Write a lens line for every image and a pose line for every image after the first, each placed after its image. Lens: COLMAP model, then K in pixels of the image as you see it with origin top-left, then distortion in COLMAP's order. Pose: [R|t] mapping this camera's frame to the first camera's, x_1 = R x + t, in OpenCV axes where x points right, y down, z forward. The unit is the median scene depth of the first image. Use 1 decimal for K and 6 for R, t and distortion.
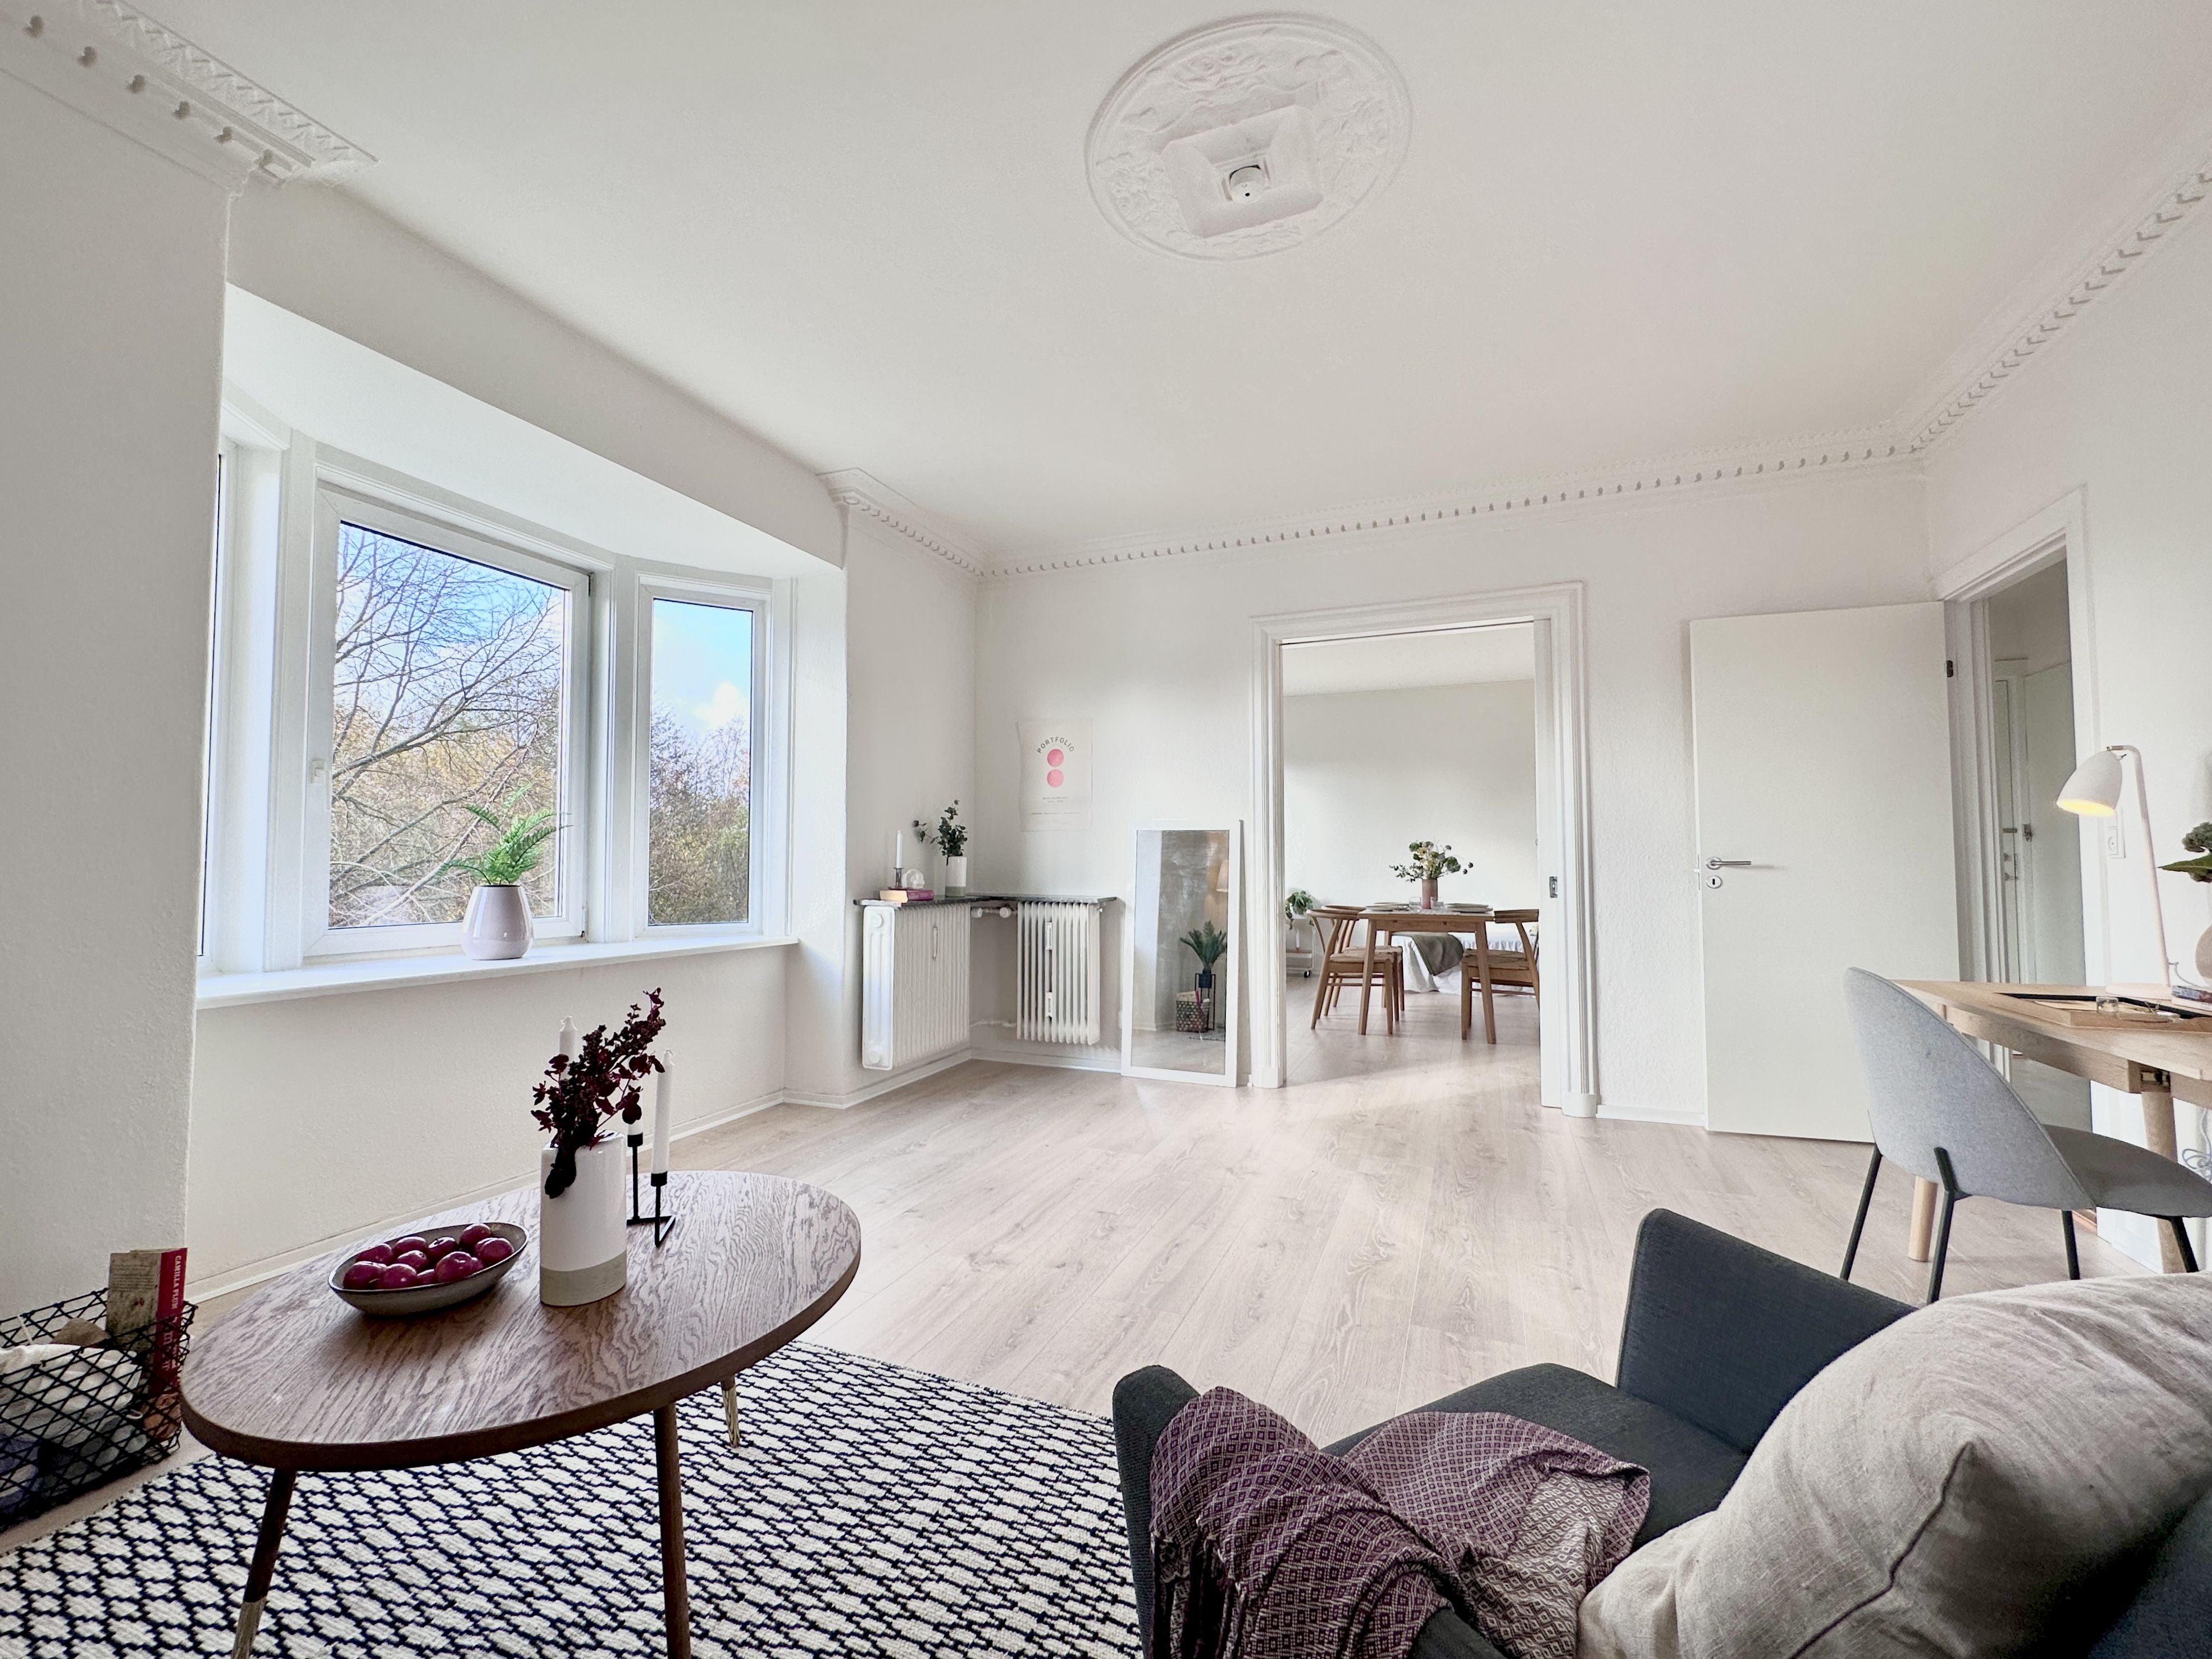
lens RADIAL K [[893.7, 0, 1118.6], [0, 893.7, 828.7], [0, 0, 1]] dist [-0.001240, -0.000122]
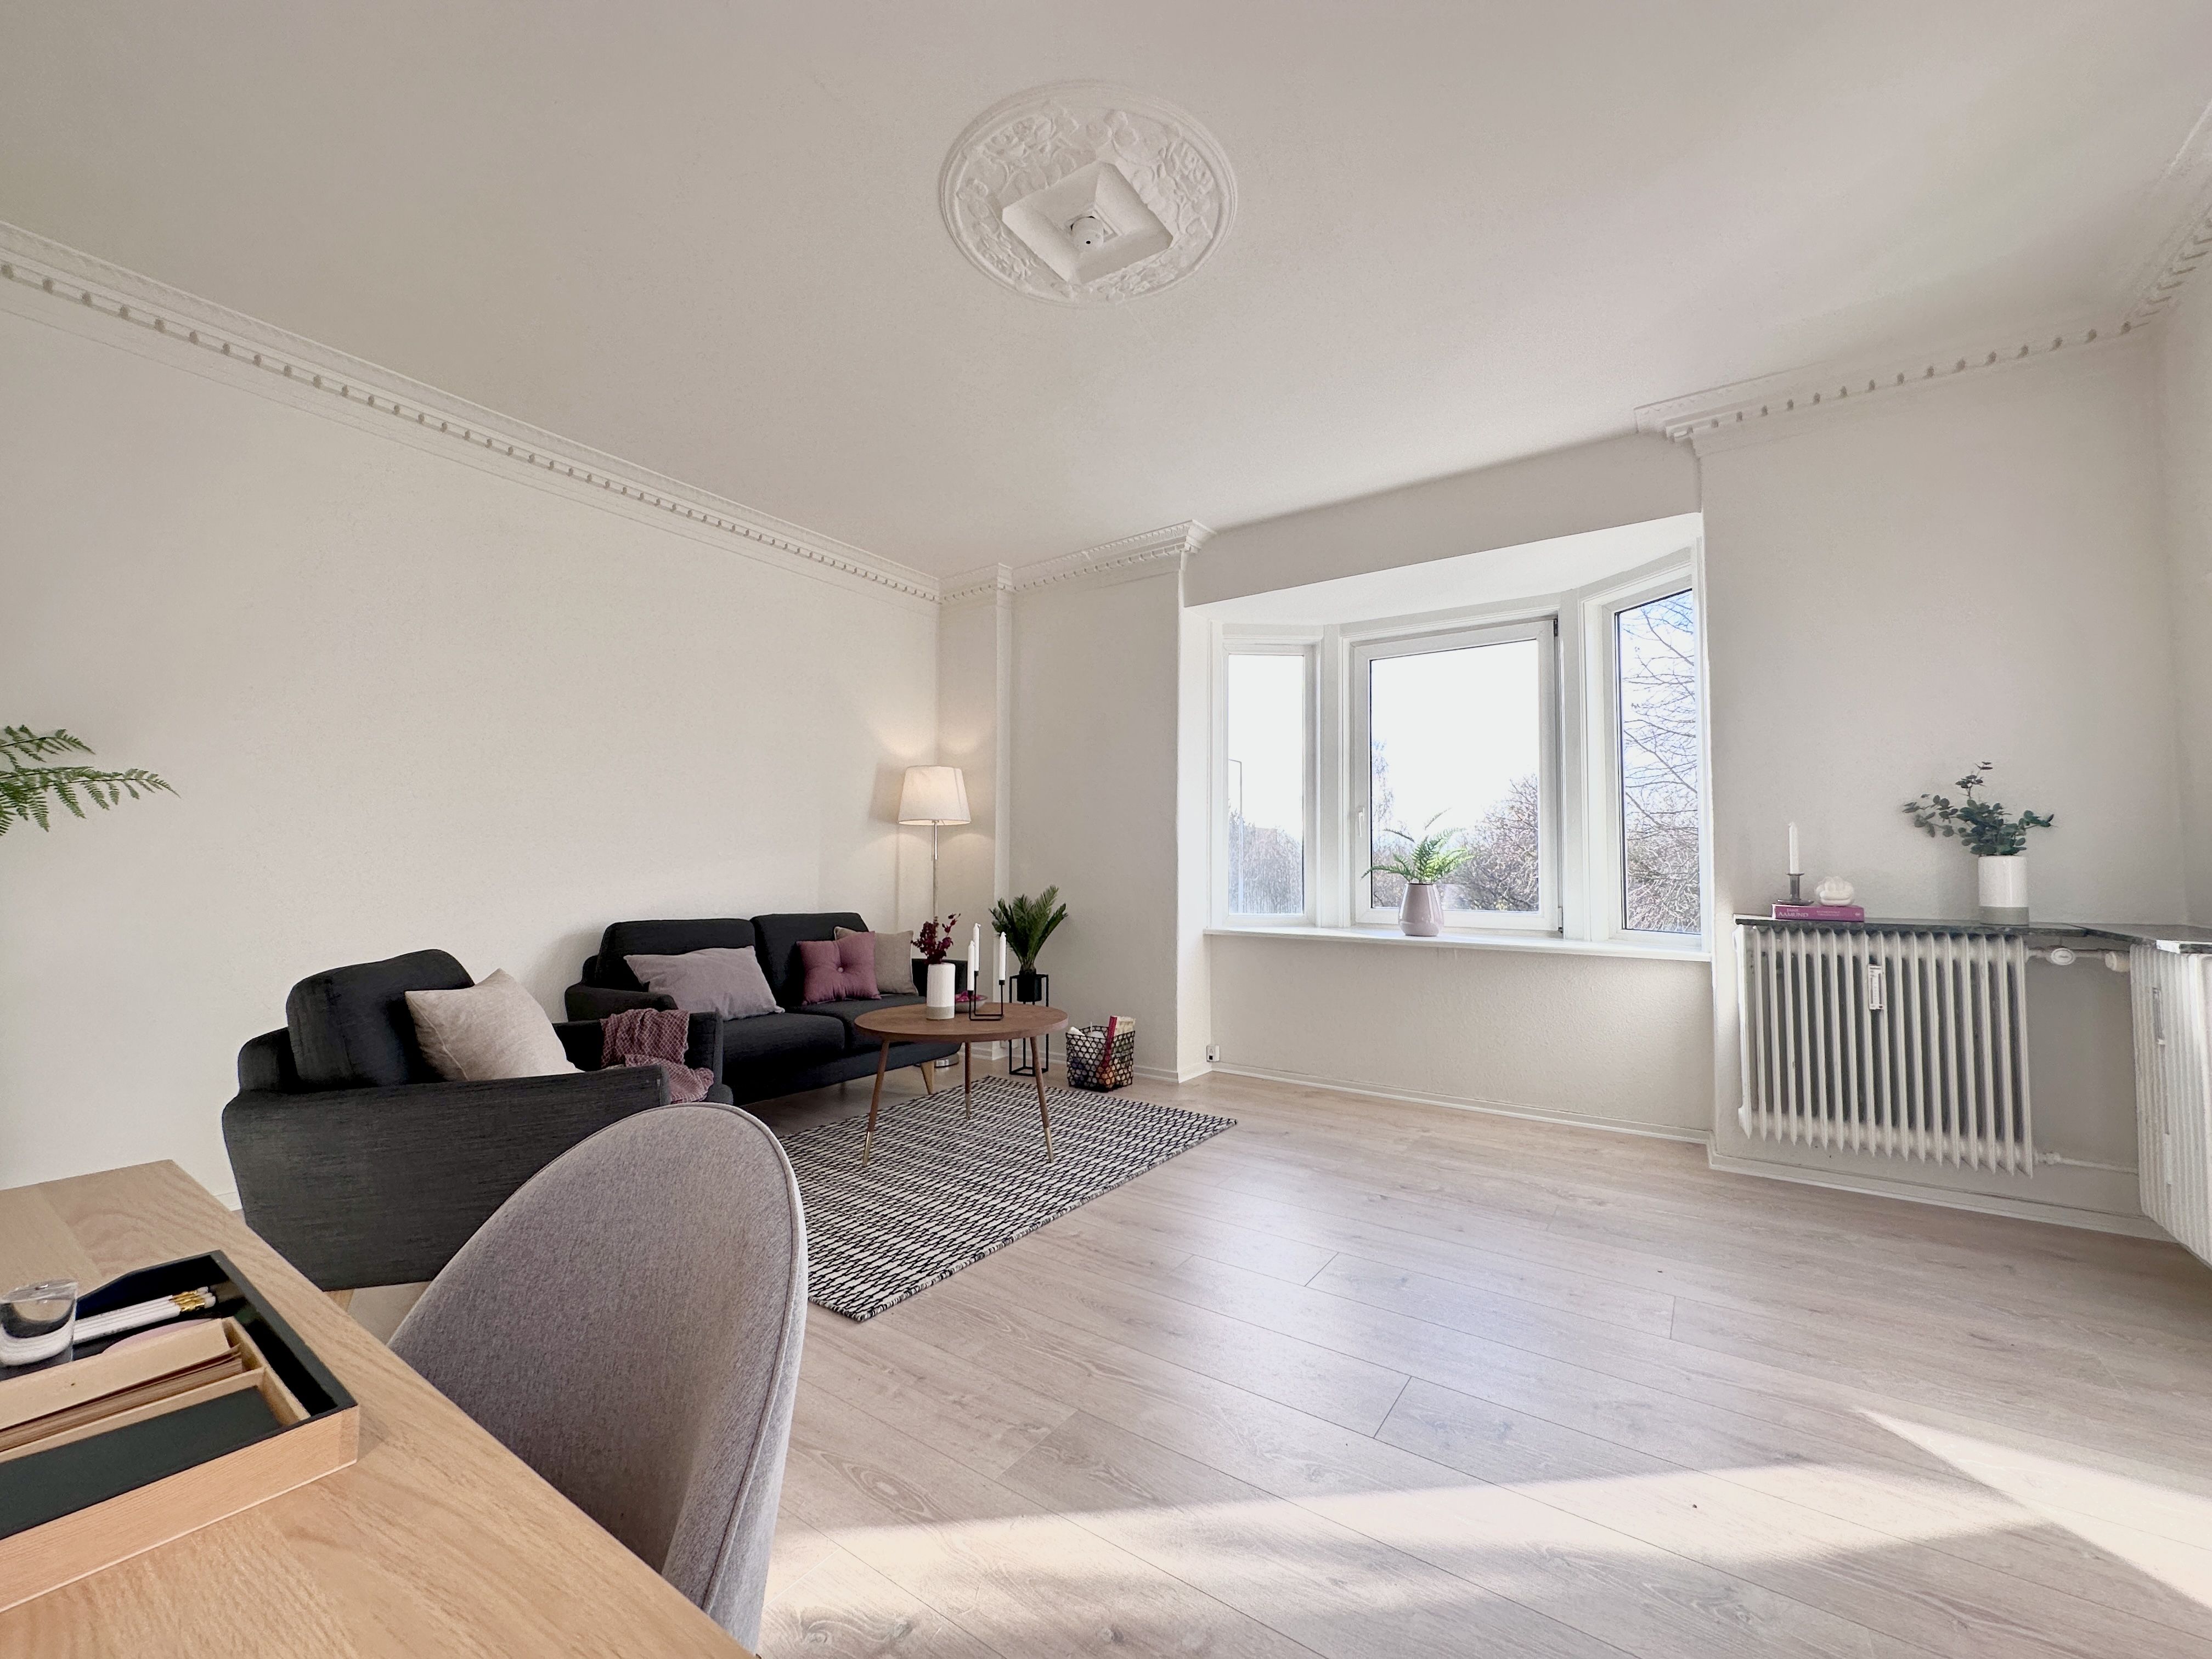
lens RADIAL K [[893.7, 0, 1118.6], [0, 893.7, 828.7], [0, 0, 1]] dist [-0.001240, -0.000122]
pose [[-0.212628, -0.045515, -0.976073, 0.654809], [0.034804, 0.997928, -0.054116, 0.030340], [0.976513, -0.045477, -0.210603, 0.696087]]
